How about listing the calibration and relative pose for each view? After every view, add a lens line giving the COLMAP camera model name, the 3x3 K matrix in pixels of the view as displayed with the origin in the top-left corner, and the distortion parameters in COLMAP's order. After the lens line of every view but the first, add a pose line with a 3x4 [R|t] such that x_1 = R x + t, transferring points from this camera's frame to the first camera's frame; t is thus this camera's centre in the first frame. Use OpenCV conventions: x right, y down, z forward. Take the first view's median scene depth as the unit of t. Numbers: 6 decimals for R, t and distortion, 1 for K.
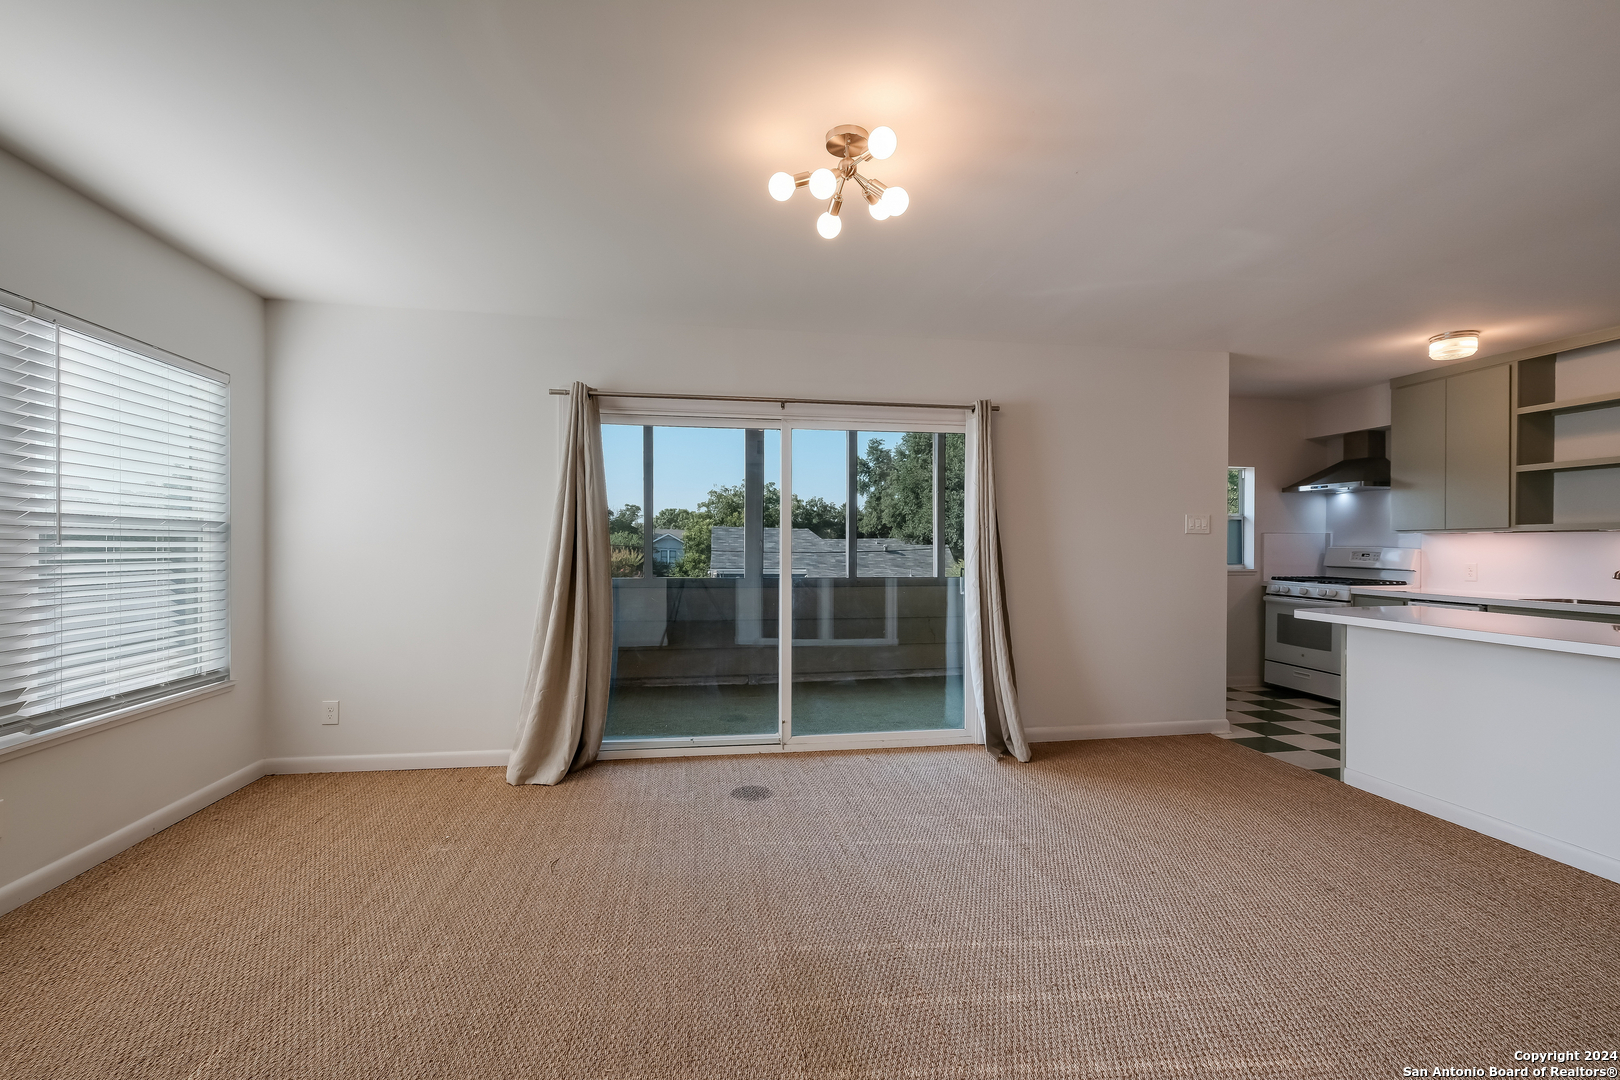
lens RADIAL K [[699.3, 0, 810.0], [0, 699.3, 540.0], [0, 0, 1]] dist [0.000571, -0.000090]
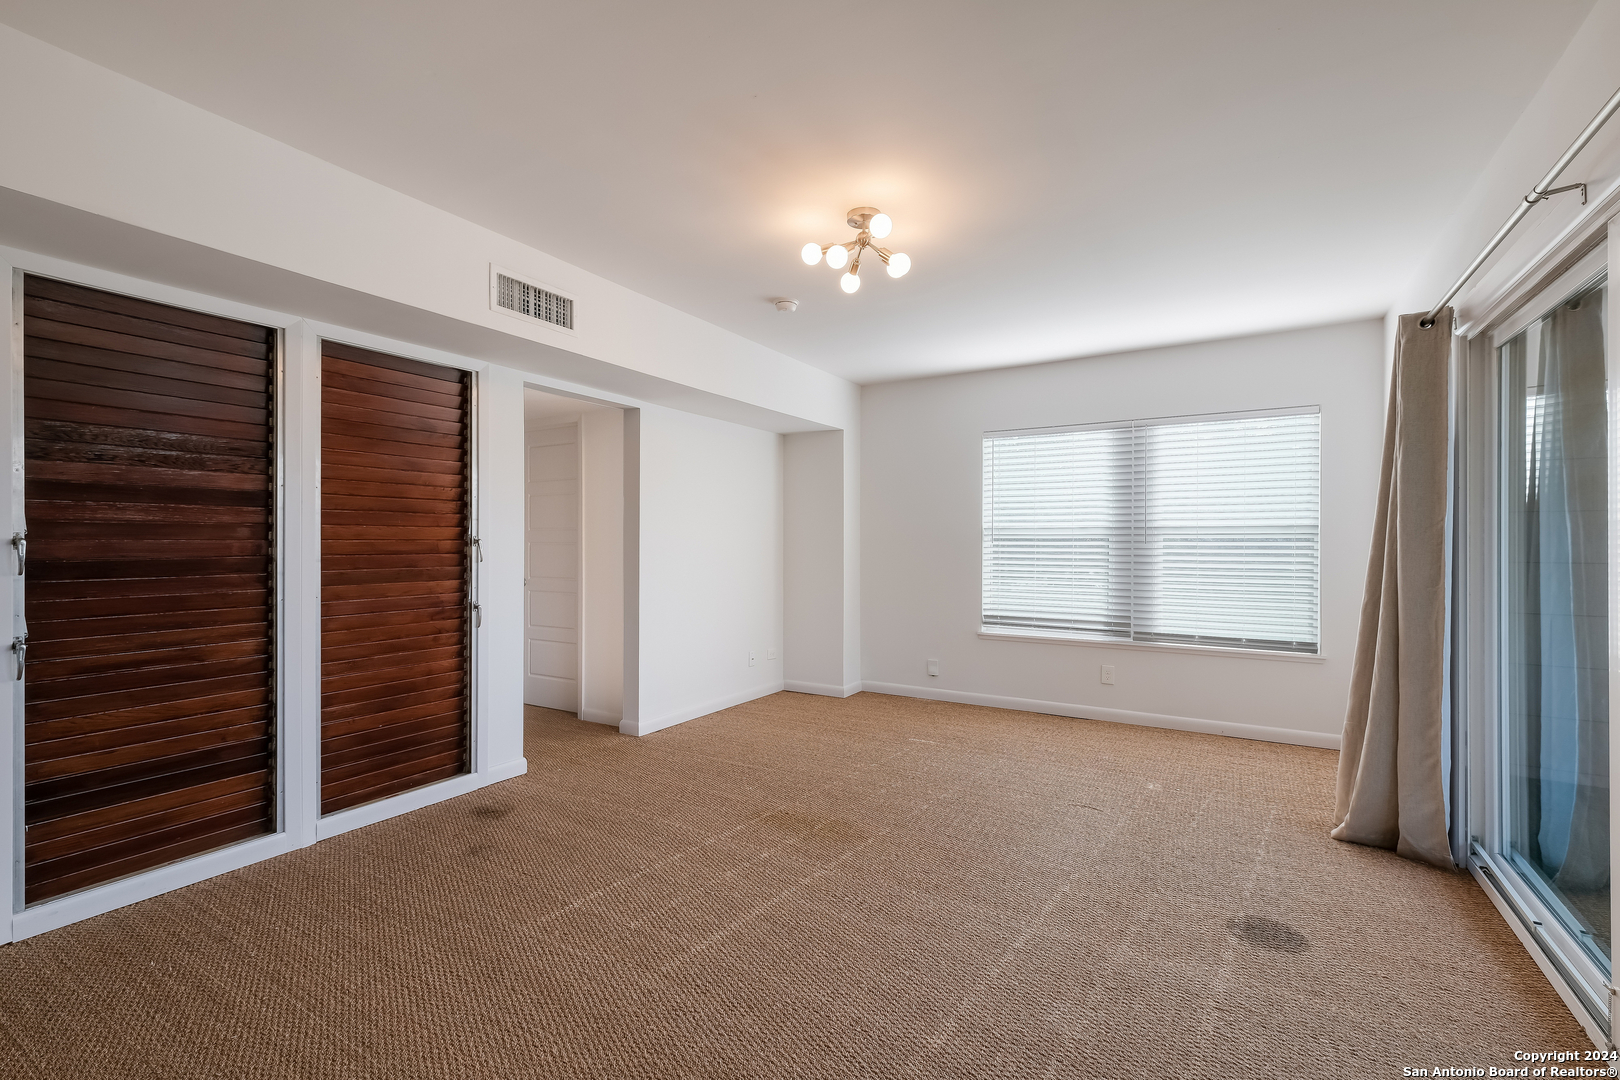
lens RADIAL K [[699.3, 0, 810.0], [0, 699.3, 540.0], [0, 0, 1]] dist [0.000571, -0.000090]
pose [[-0.663206, -0.008137, -0.748393, 0.549953], [0.003834, 0.999891, -0.014269, 0.011066], [0.748427, -0.012333, -0.663102, 0.916677]]
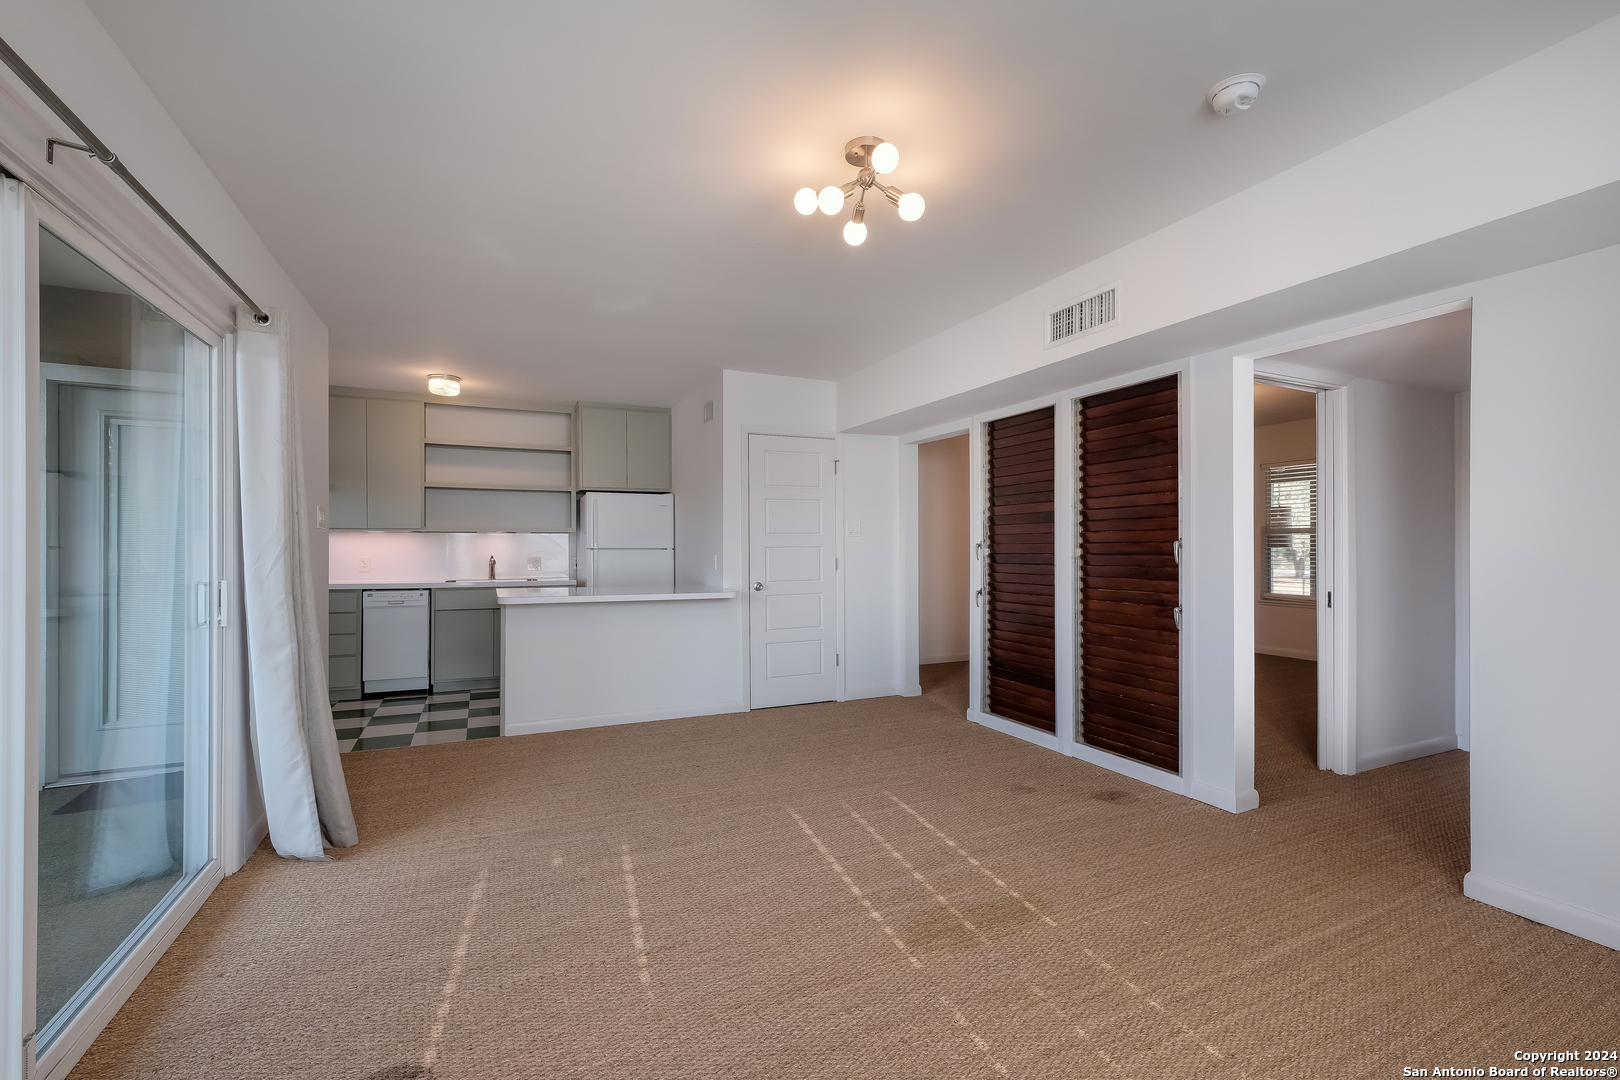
lens RADIAL K [[688.7, 0, 813.3], [0, 688.7, 547.1], [0, 0, 1]] dist [0.001181, -0.000319]
pose [[-0.260254, -0.006383, 0.965519, -0.473671], [-0.010100, 0.999941, 0.003888, 0.004619], [-0.965487, -0.008740, -0.260303, 0.697676]]
